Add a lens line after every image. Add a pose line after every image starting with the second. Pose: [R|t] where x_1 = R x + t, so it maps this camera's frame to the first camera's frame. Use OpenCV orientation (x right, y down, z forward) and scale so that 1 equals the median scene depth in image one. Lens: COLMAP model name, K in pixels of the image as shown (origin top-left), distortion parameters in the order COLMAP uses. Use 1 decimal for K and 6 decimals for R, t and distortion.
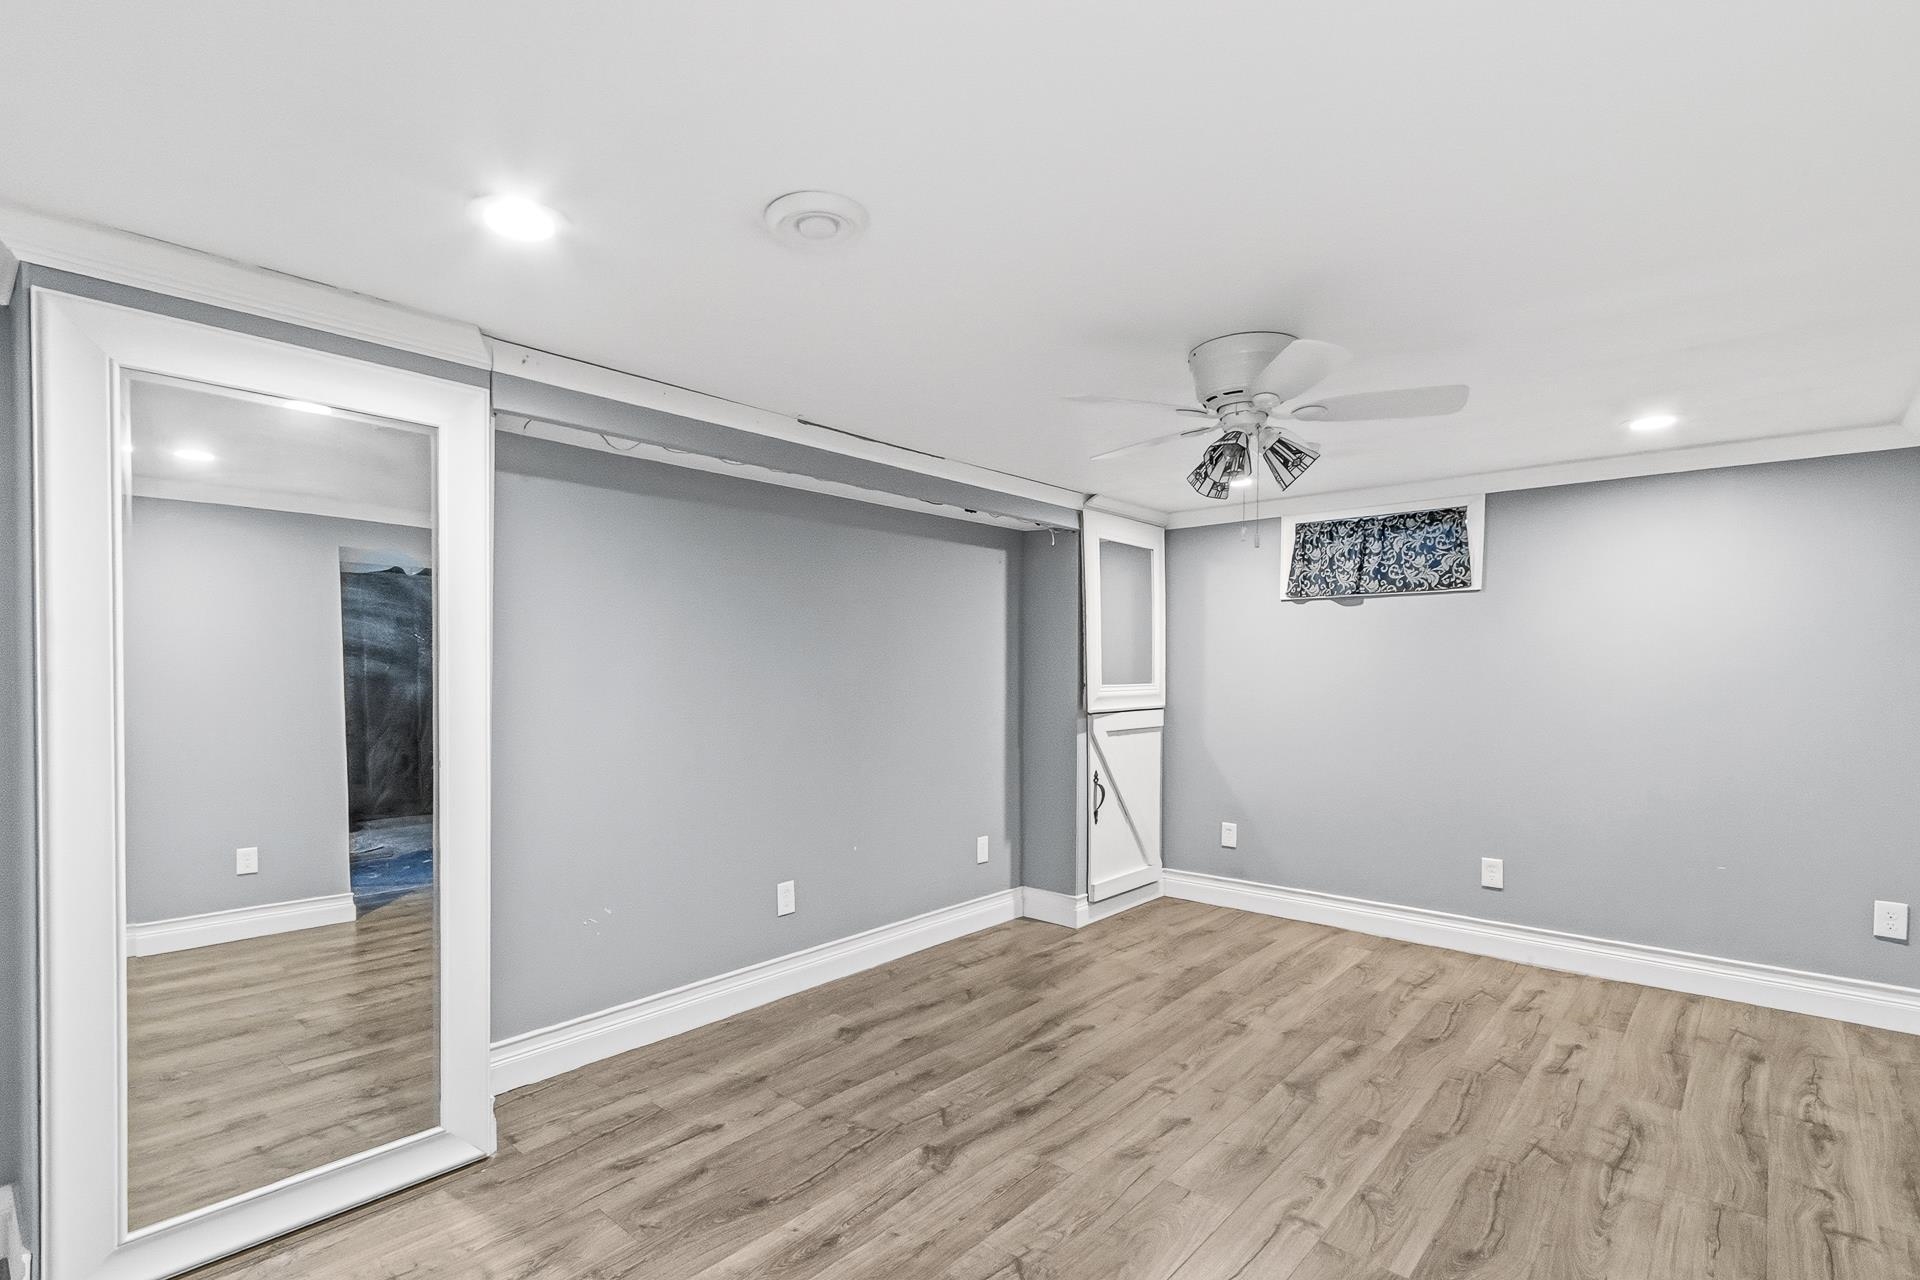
lens RADIAL K [[892.0, 0, 934.8], [0, 892.0, 699.2], [0, 0, 1]] dist [-0.000753, -0.003036]
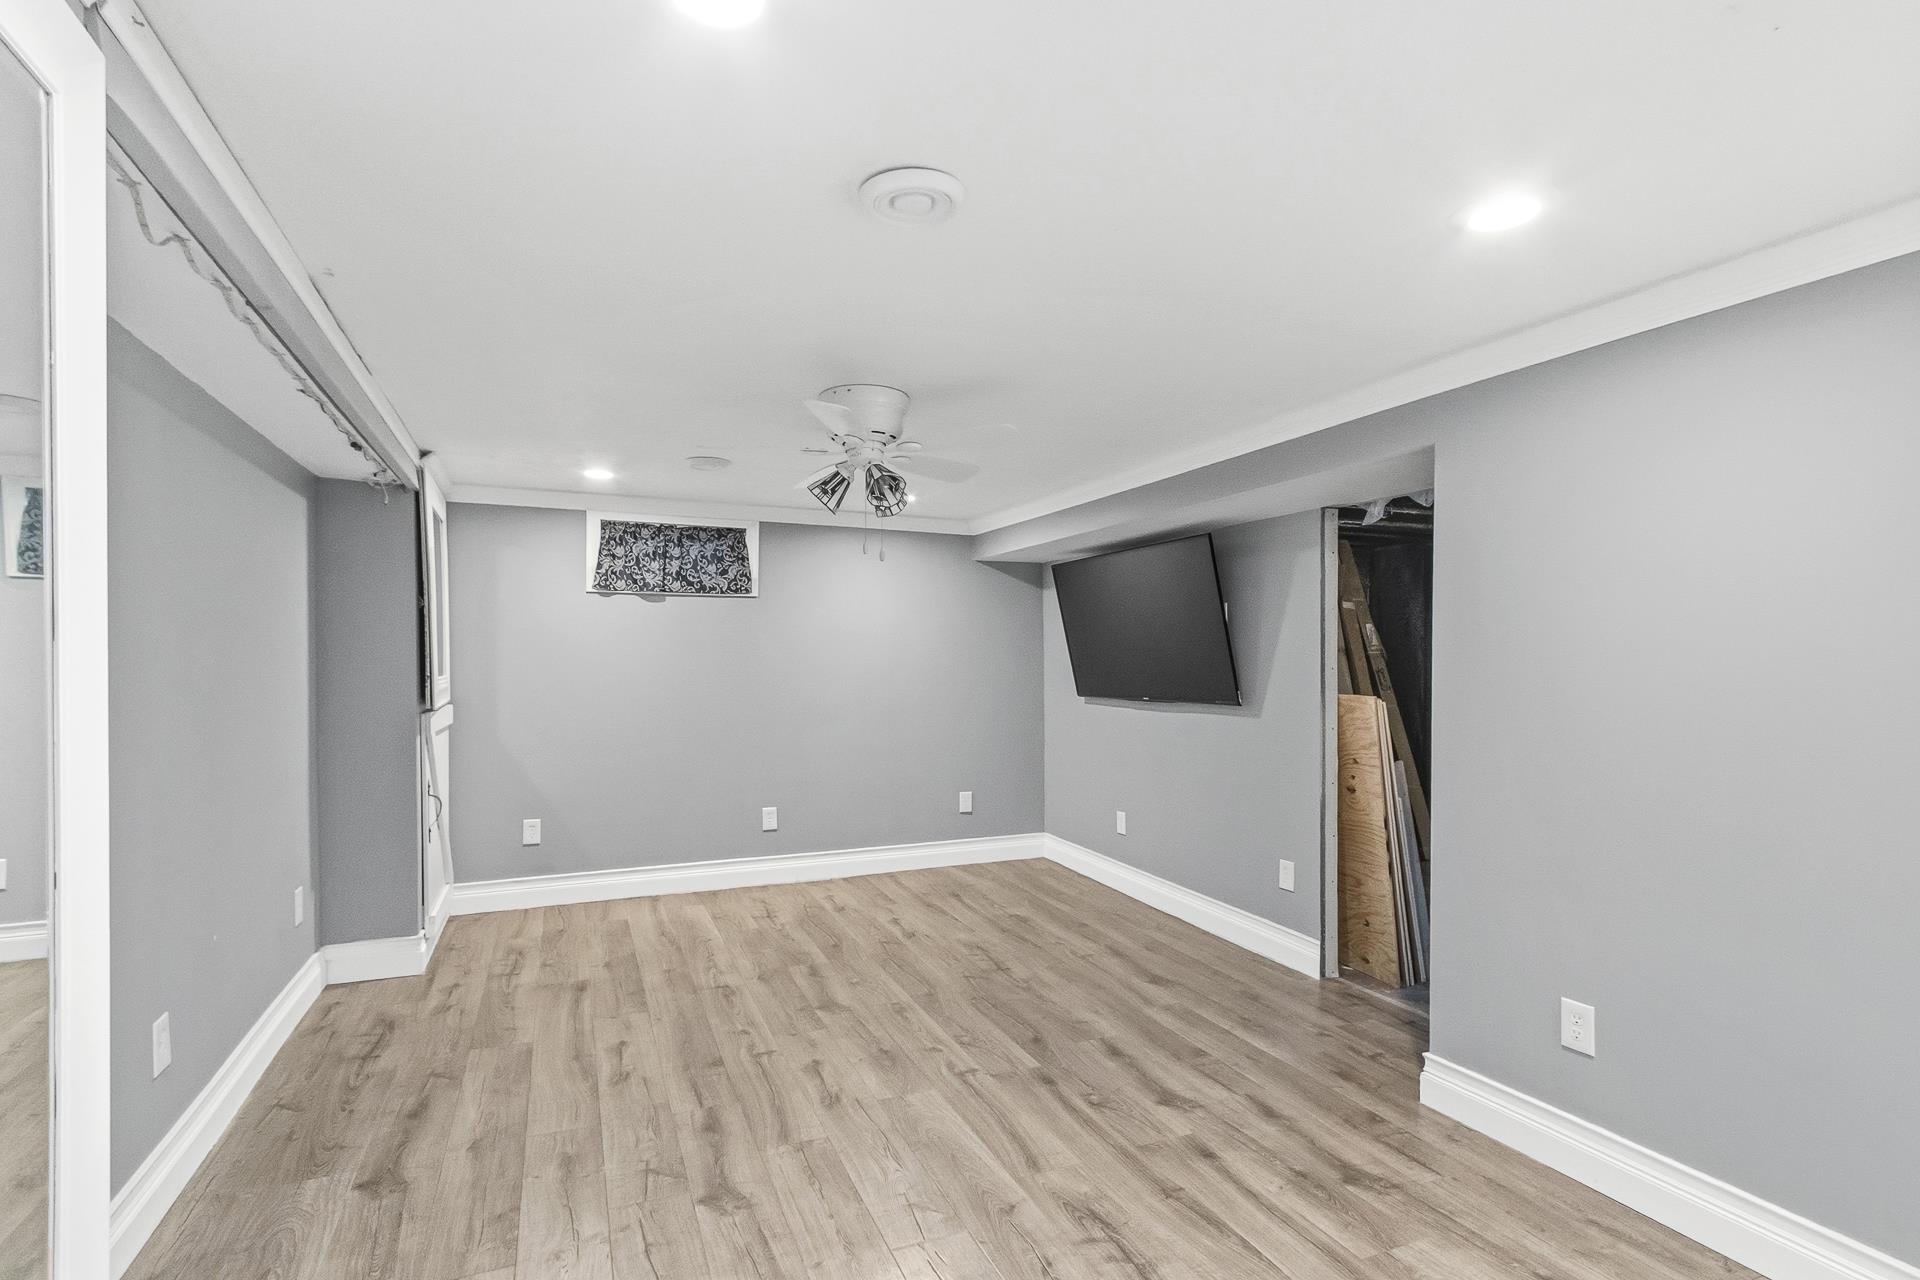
lens RADIAL K [[892.0, 0, 922.7], [0, 892.0, 662.5], [0, 0, 1]] dist [-0.000753, -0.003036]
pose [[0.420158, -0.001731, 0.907449, -0.432714], [0.029865, 0.999483, -0.011921, -0.006532], [-0.906960, 0.032109, 0.419992, 0.252437]]
